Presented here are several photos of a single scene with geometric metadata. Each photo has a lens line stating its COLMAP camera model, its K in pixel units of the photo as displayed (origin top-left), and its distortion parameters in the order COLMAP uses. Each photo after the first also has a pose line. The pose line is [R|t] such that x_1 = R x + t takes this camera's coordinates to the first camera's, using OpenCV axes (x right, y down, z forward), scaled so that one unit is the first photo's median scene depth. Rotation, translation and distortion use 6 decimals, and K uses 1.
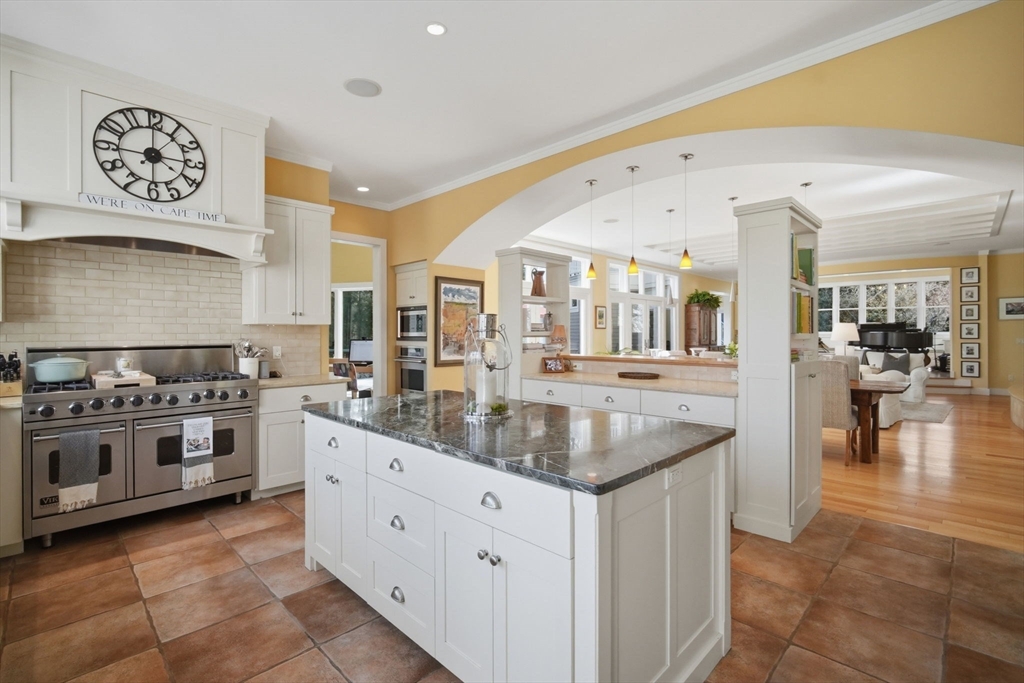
lens RADIAL K [[460.3, 0, 507.3], [0, 460.3, 335.4], [0, 0, 1]] dist [-0.009247, 0.000728]
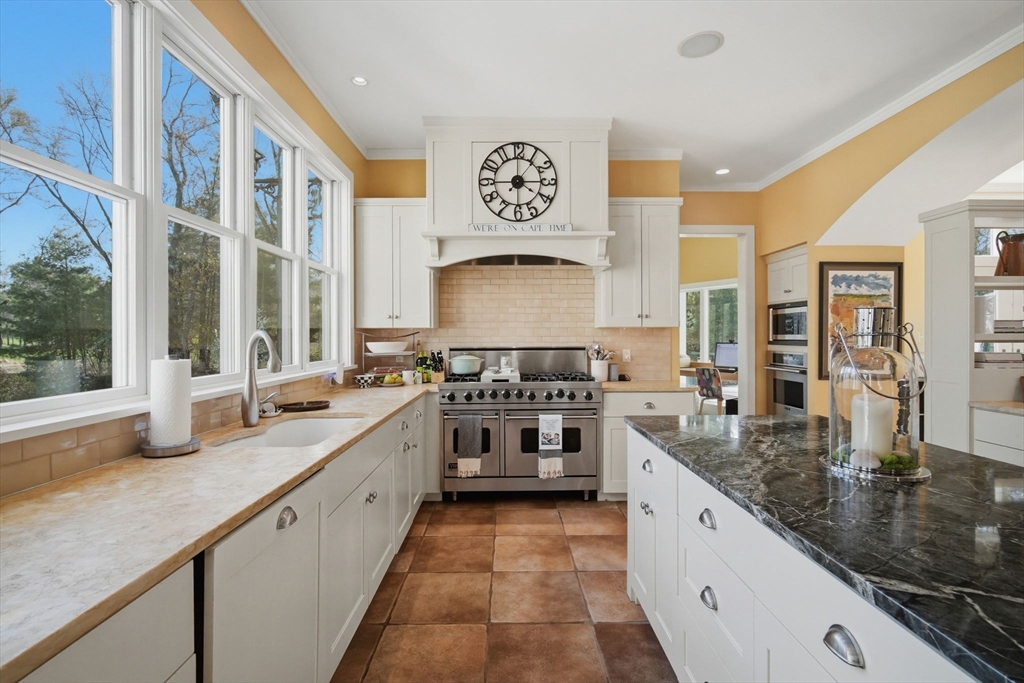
lens RADIAL K [[460.3, 0, 518.4], [0, 460.3, 336.0], [0, 0, 1]] dist [-0.009247, 0.000728]
pose [[0.714760, 0.001025, -0.699369, 0.030452], [-0.002579, 0.999996, -0.001170, -0.003874], [0.699365, 0.002640, 0.714760, 0.149612]]
